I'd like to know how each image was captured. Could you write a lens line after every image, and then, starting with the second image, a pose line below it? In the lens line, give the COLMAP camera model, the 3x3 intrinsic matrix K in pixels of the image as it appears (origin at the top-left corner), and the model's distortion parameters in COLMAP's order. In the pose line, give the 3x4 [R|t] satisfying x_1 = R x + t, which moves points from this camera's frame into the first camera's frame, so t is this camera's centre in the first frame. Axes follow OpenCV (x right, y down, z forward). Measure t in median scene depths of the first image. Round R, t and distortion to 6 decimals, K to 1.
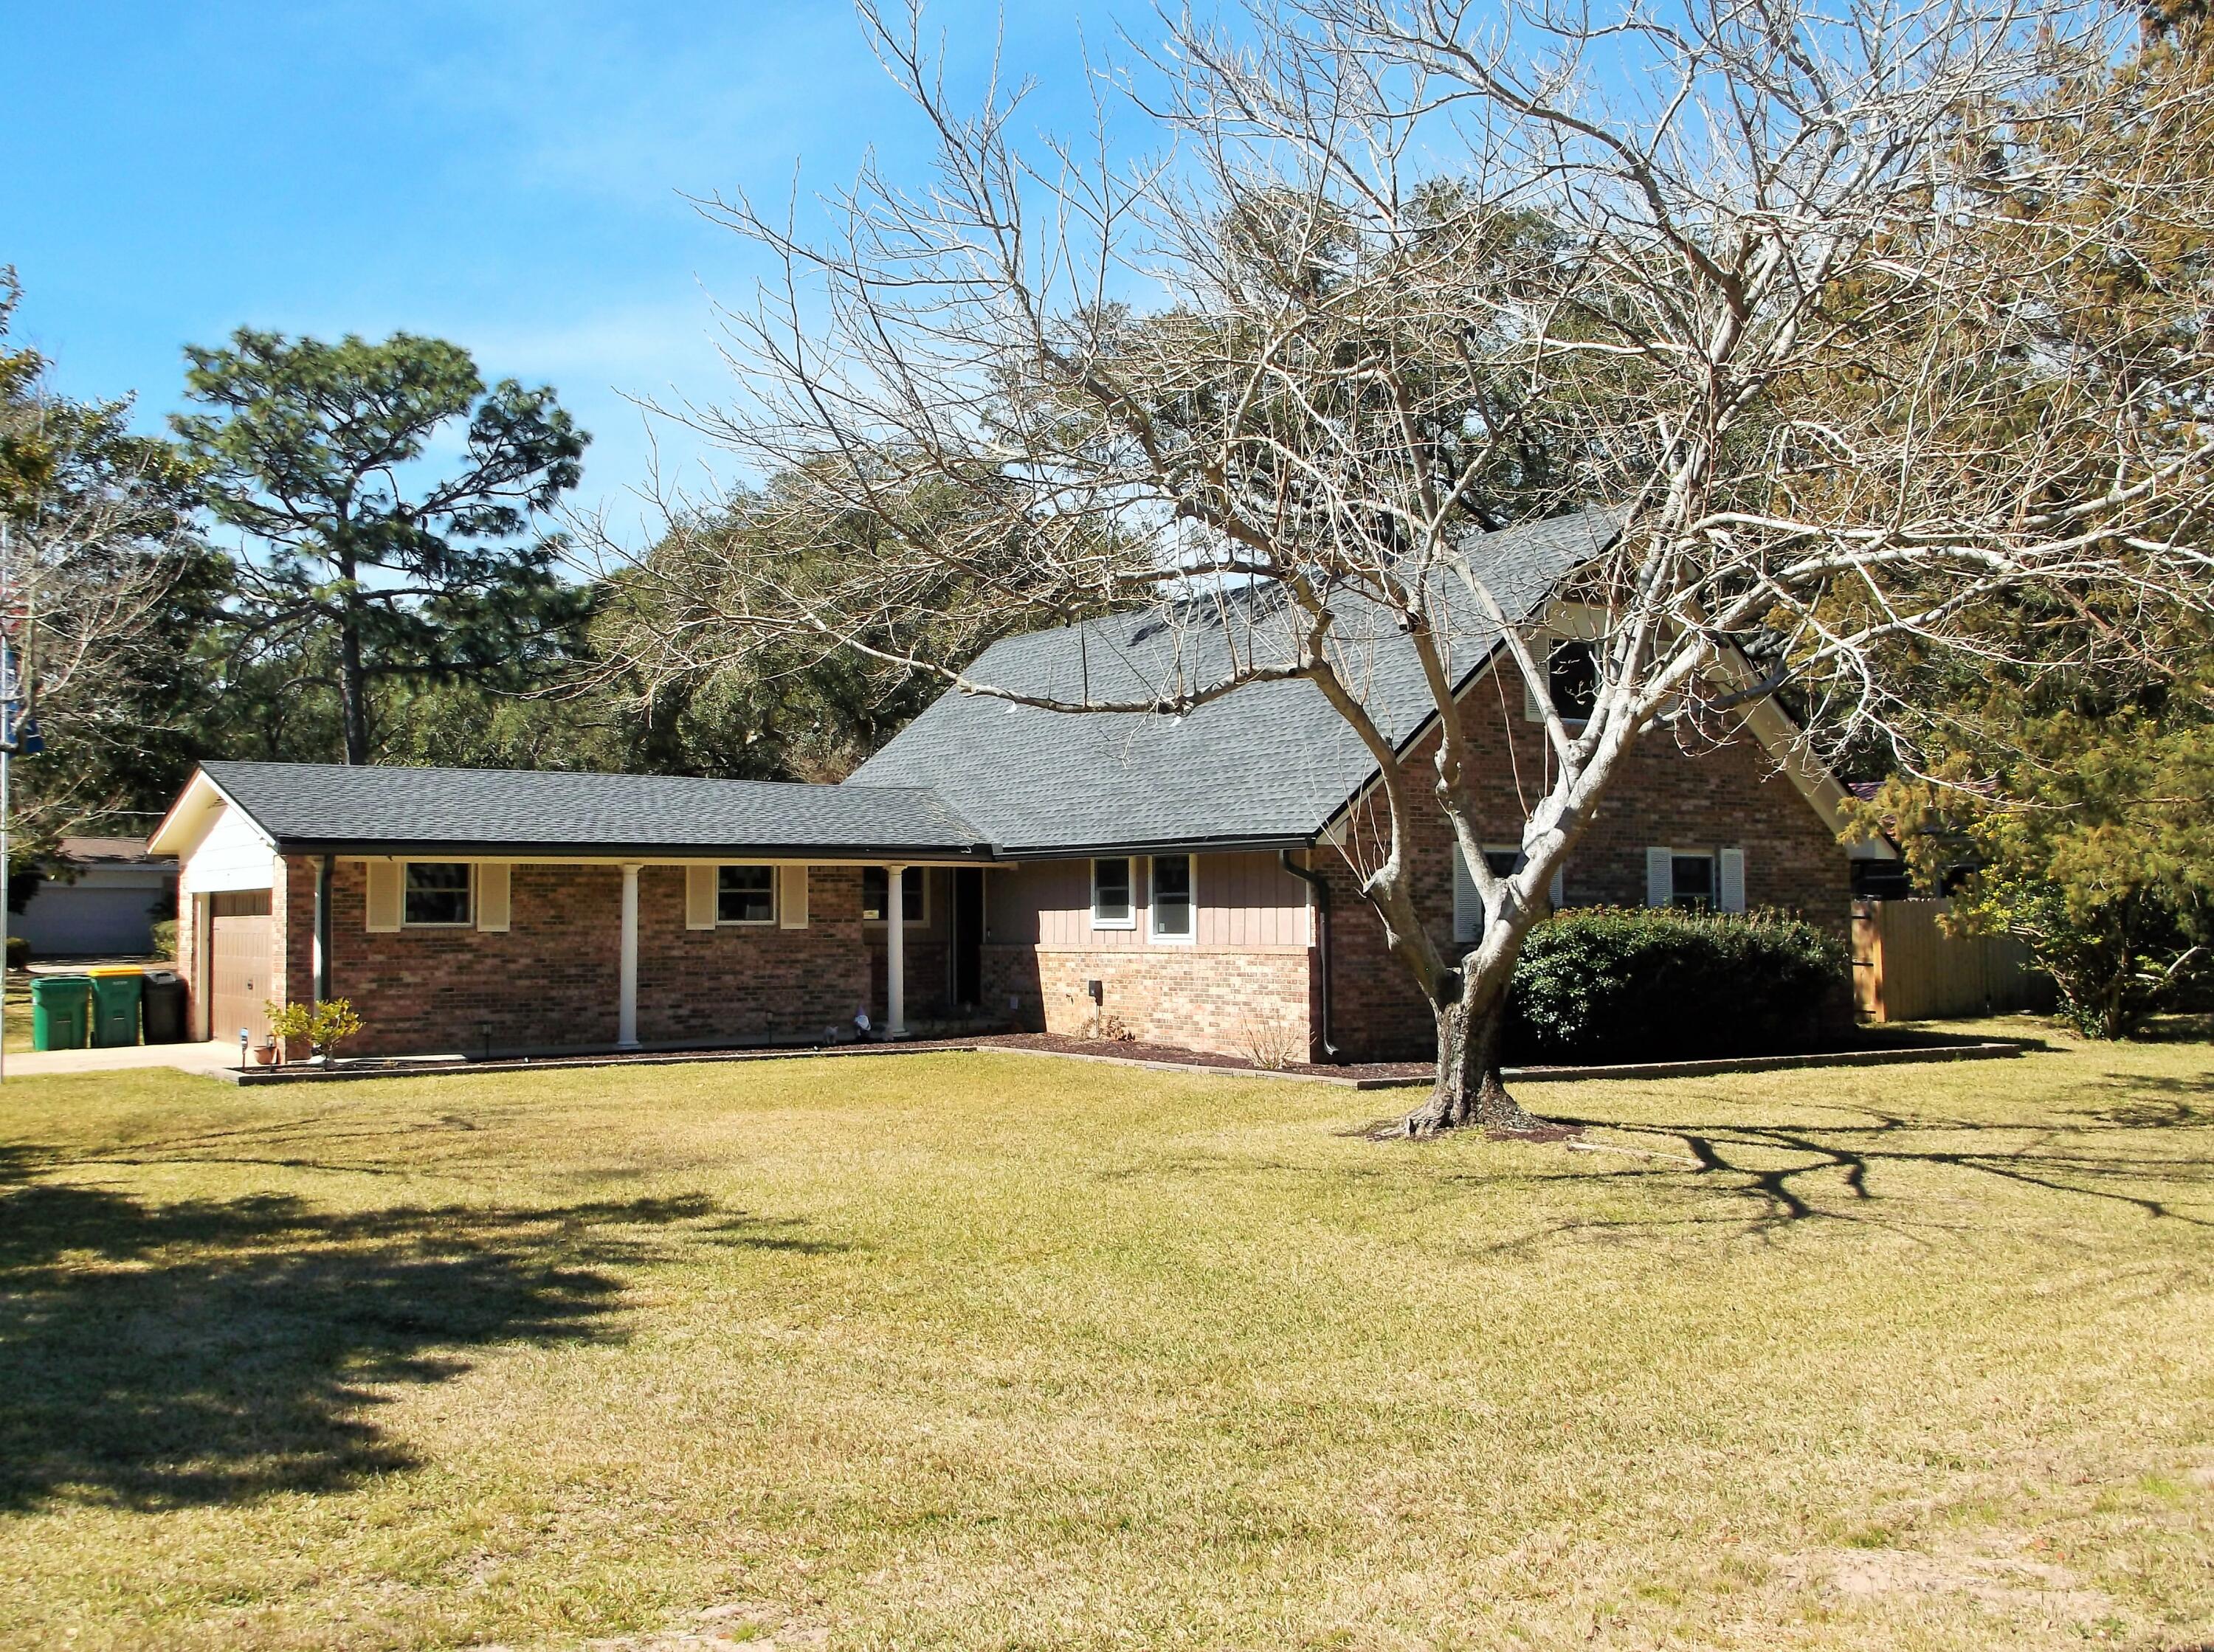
lens RADIAL K [[2181.8, 0, 1107.0], [0, 2181.8, 826.0], [0, 0, 1]] dist [0.006138, -0.008766]
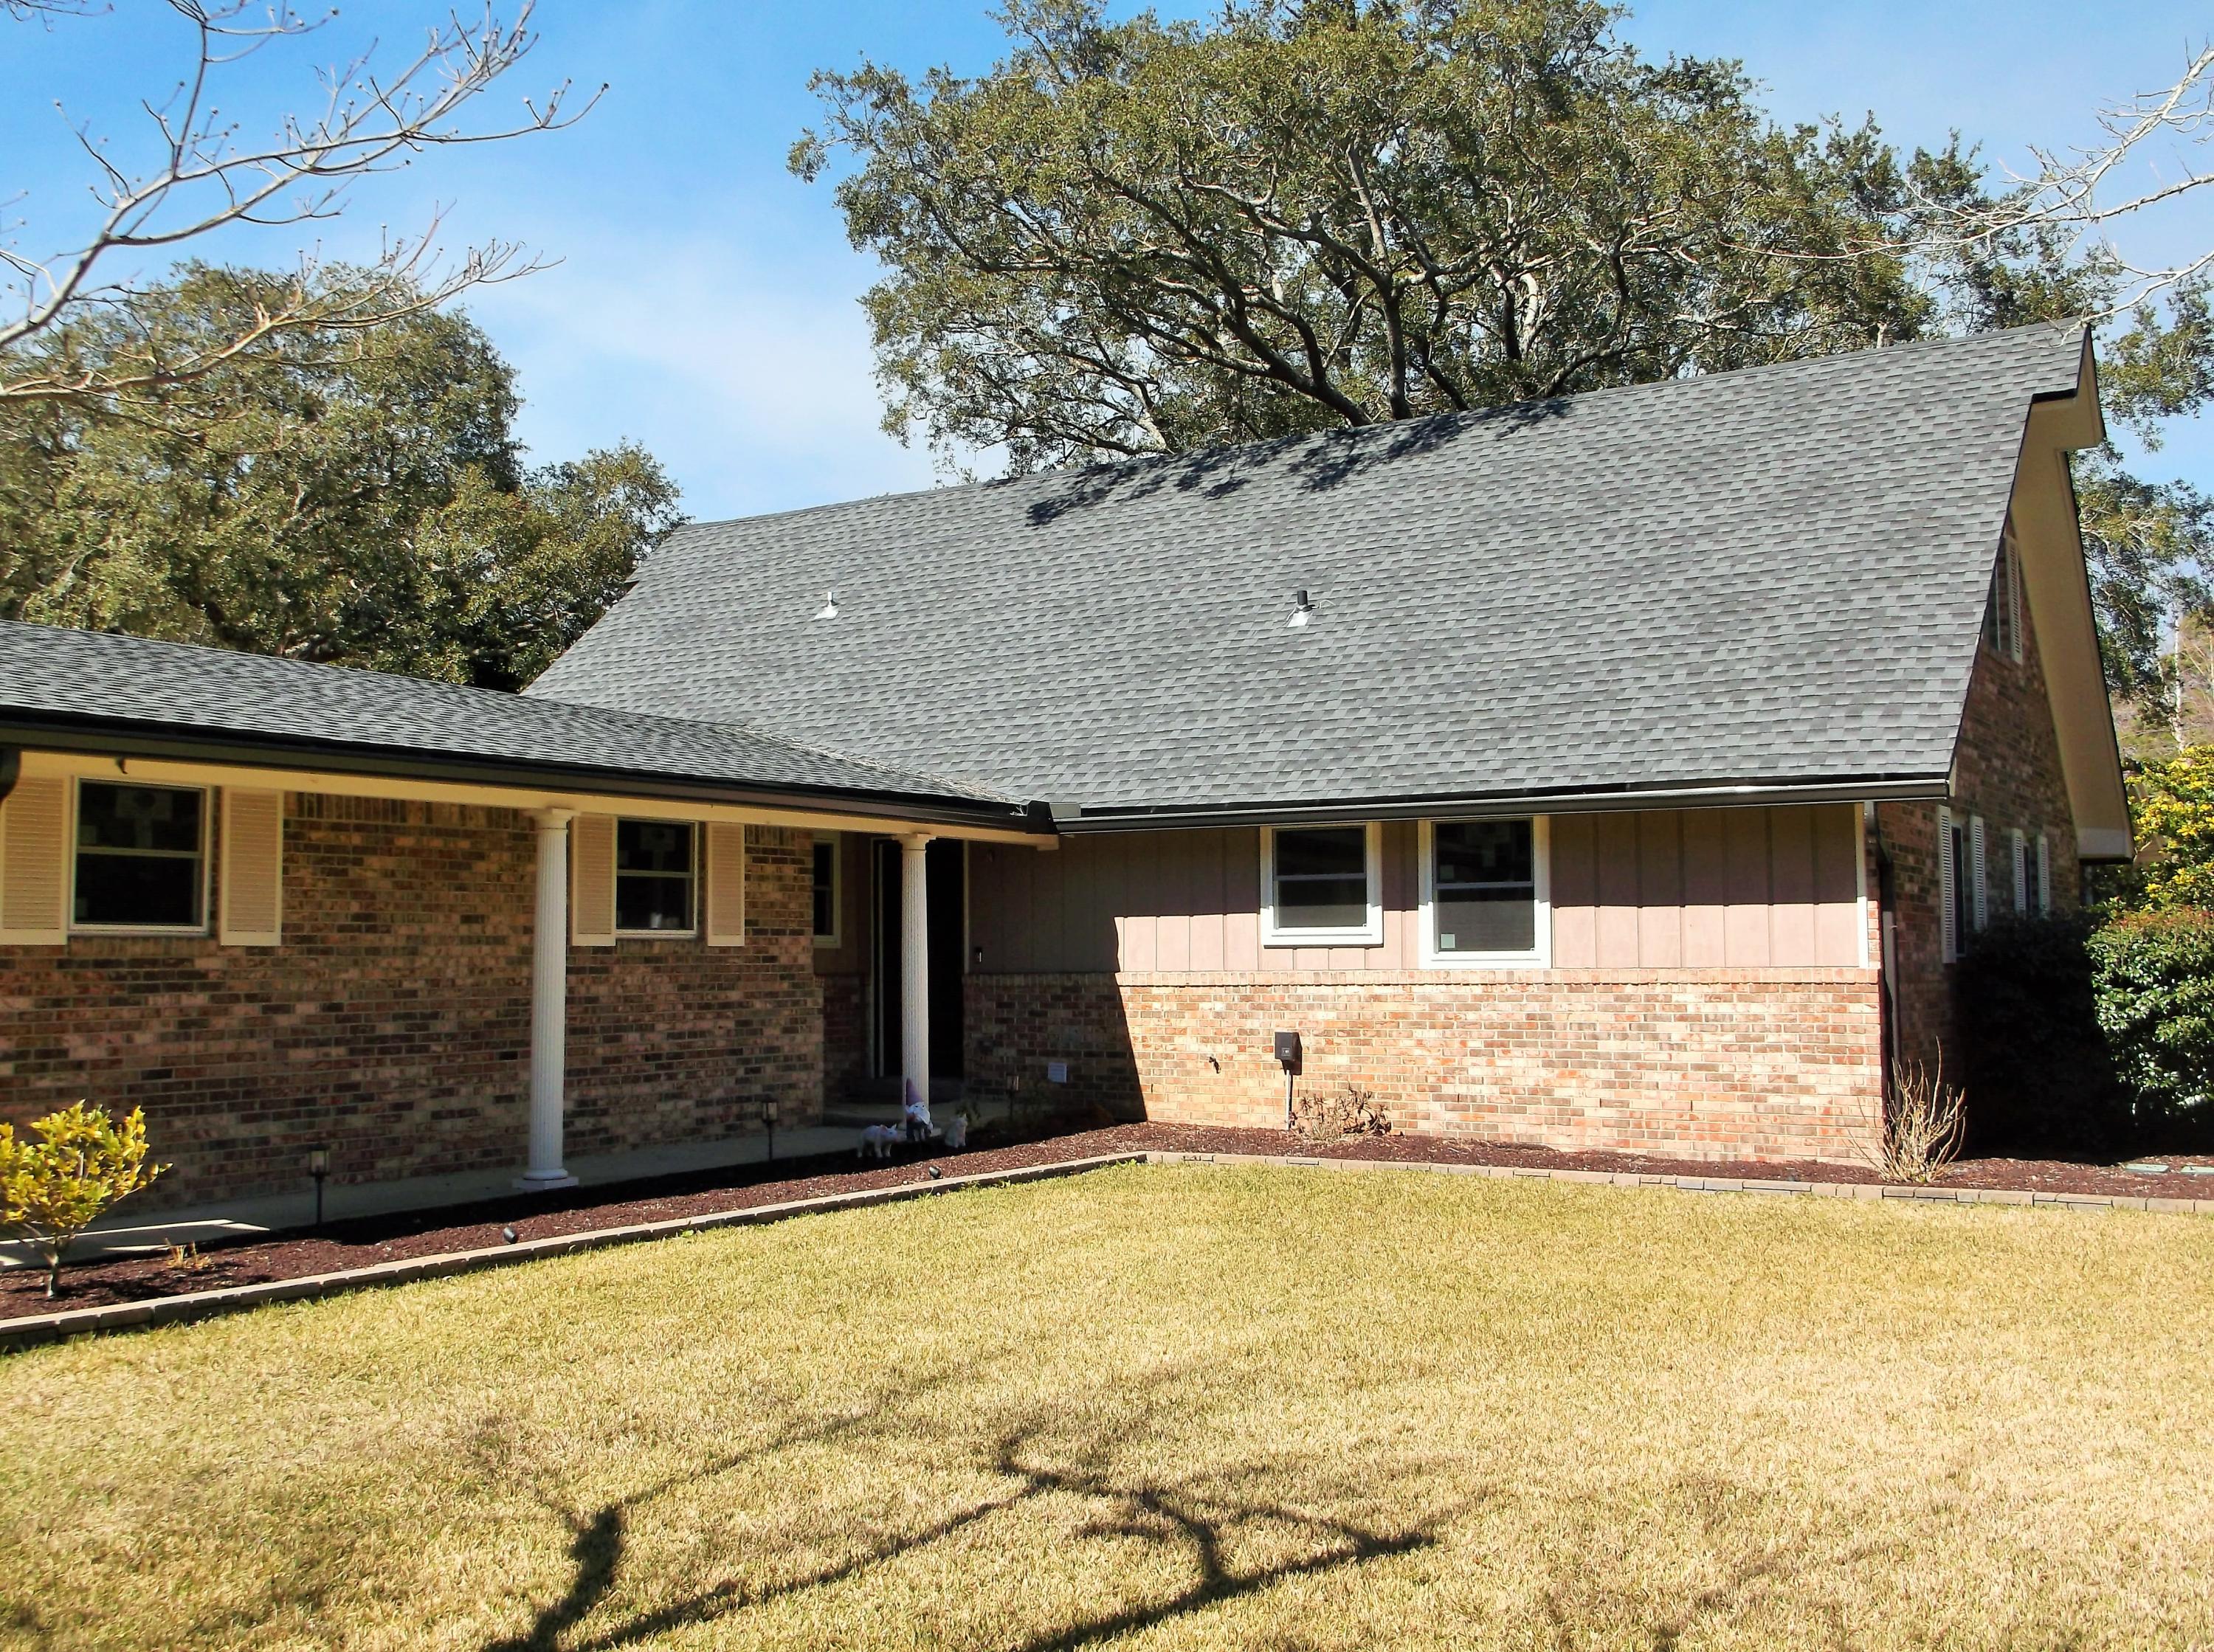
lens RADIAL K [[2181.8, 0, 1107.0], [0, 2181.8, 826.0], [0, 0, 1]] dist [0.006138, -0.008766]
pose [[0.905775, 0.024957, 0.423023, -0.310396], [-0.015796, 0.999559, -0.025149, 0.031376], [-0.423464, 0.016097, 0.905770, 0.495967]]
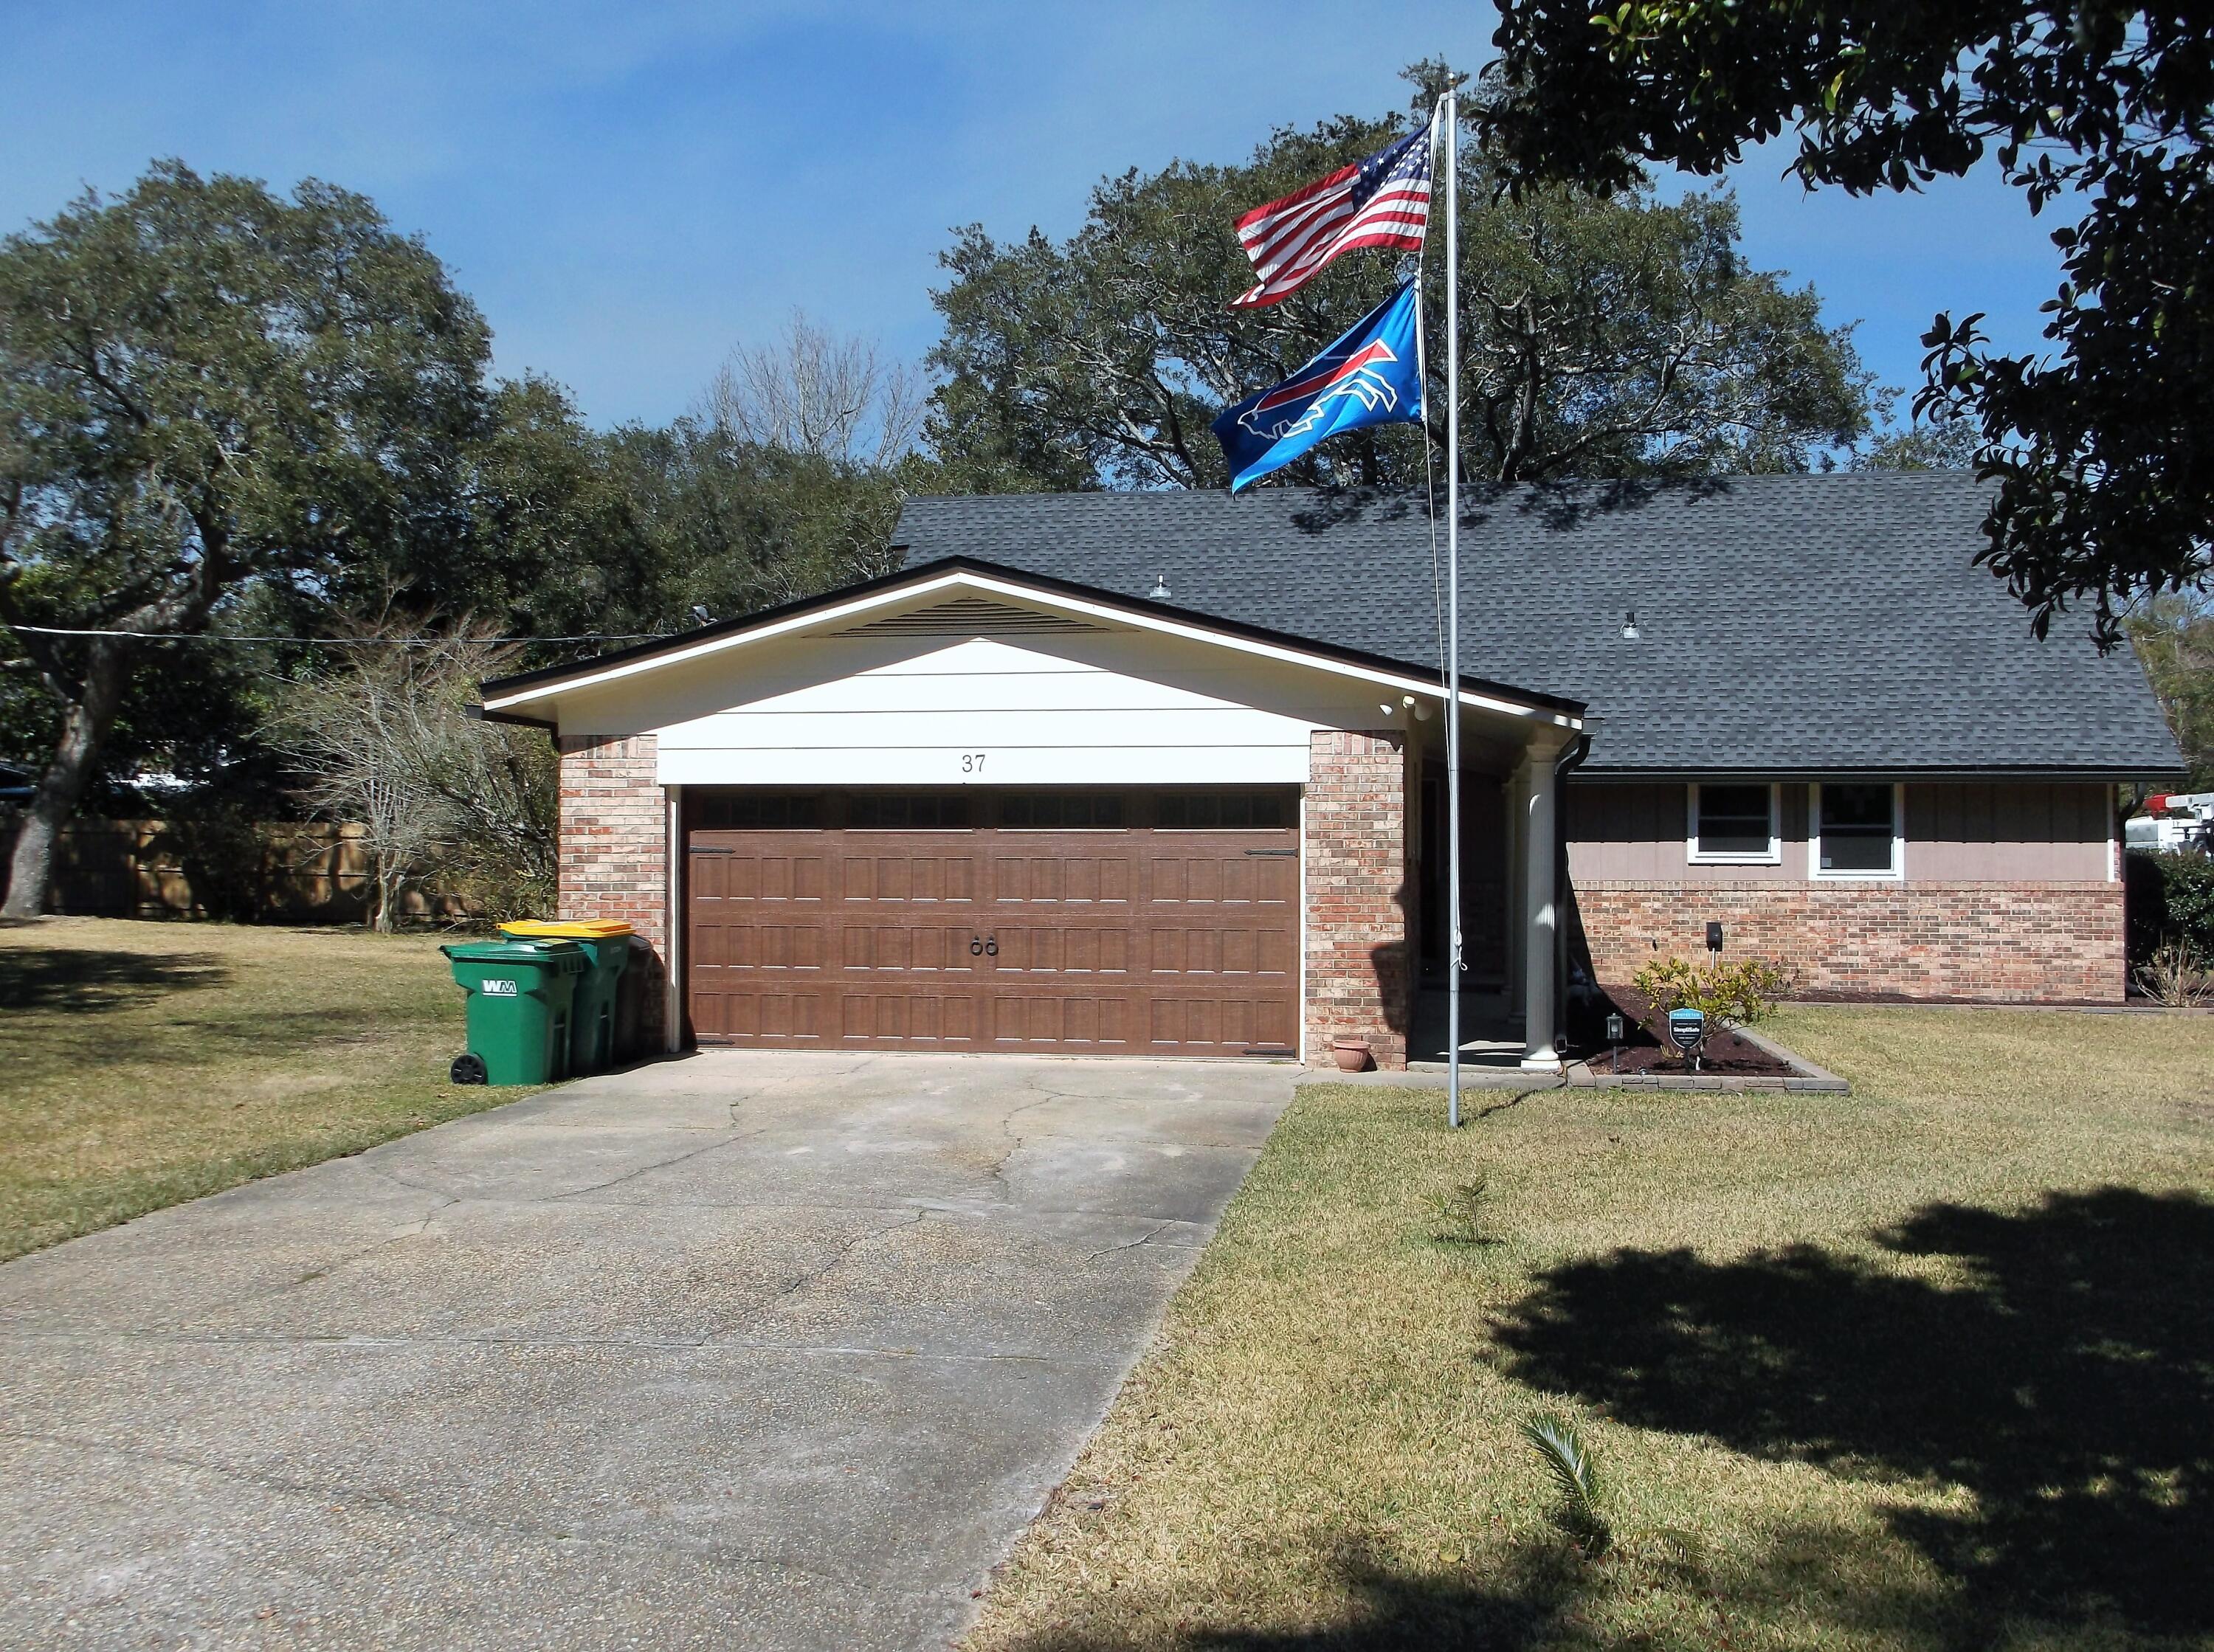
lens RADIAL K [[2181.8, 0, 1107.0], [0, 2181.8, 826.0], [0, 0, 1]] dist [0.006138, -0.008766]
pose [[0.673318, 0.021279, 0.739046, -0.841855], [-0.037992, 0.999261, 0.005842, 0.037245], [-0.738376, -0.032011, 0.673629, 0.606661]]
